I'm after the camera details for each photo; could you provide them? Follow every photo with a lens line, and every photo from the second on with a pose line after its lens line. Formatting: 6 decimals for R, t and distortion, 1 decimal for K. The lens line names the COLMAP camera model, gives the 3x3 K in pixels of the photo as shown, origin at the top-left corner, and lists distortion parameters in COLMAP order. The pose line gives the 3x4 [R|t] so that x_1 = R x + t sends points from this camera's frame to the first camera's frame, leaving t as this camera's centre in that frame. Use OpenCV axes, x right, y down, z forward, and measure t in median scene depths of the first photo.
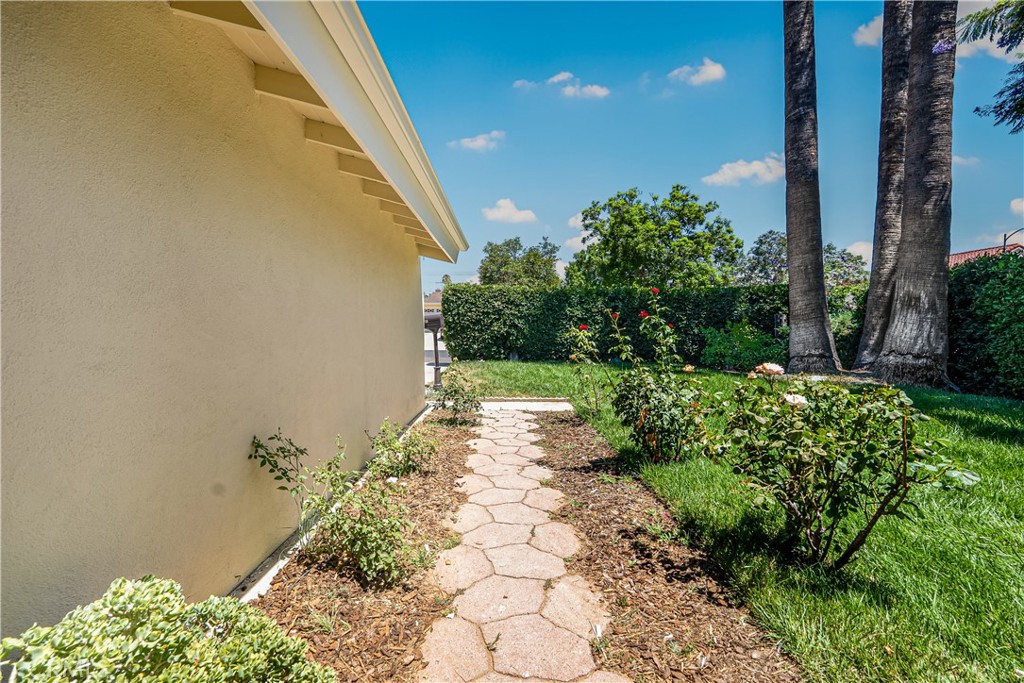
lens RADIAL K [[472.2, 0, 512.0], [0, 472.2, 341.5], [0, 0, 1]] dist [-0.002910, 0.000330]
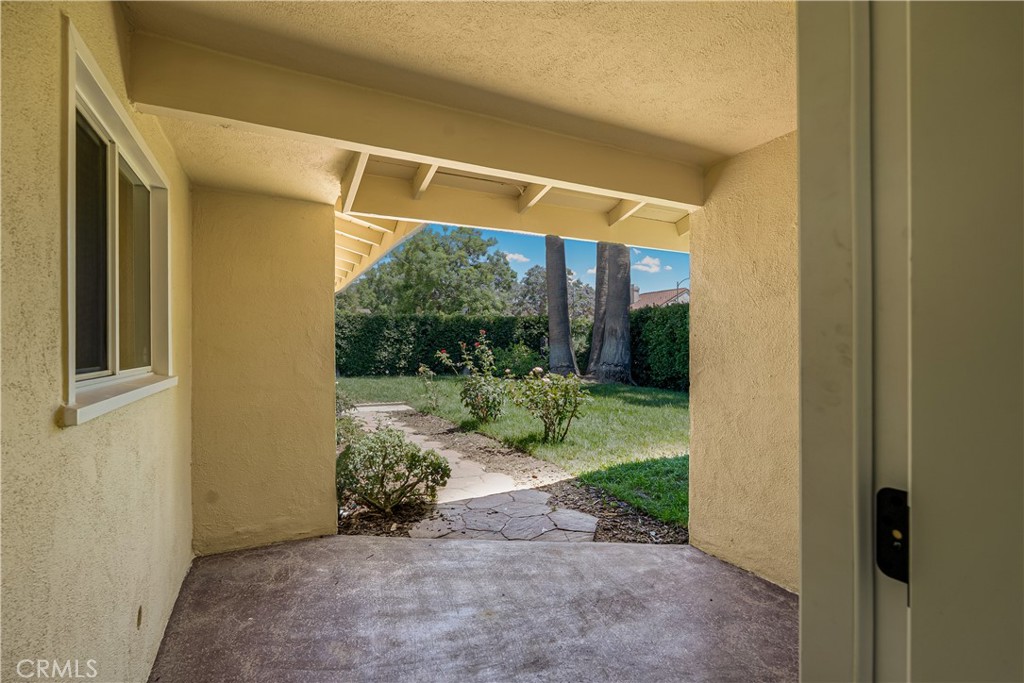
lens RADIAL K [[472.2, 0, 512.0], [0, 472.2, 341.5], [0, 0, 1]] dist [-0.002910, 0.000330]
pose [[0.902113, 0.002088, 0.431496, -0.105856], [0.013104, 0.999395, -0.032231, -0.002111], [-0.431302, 0.034730, 0.901539, -0.193812]]
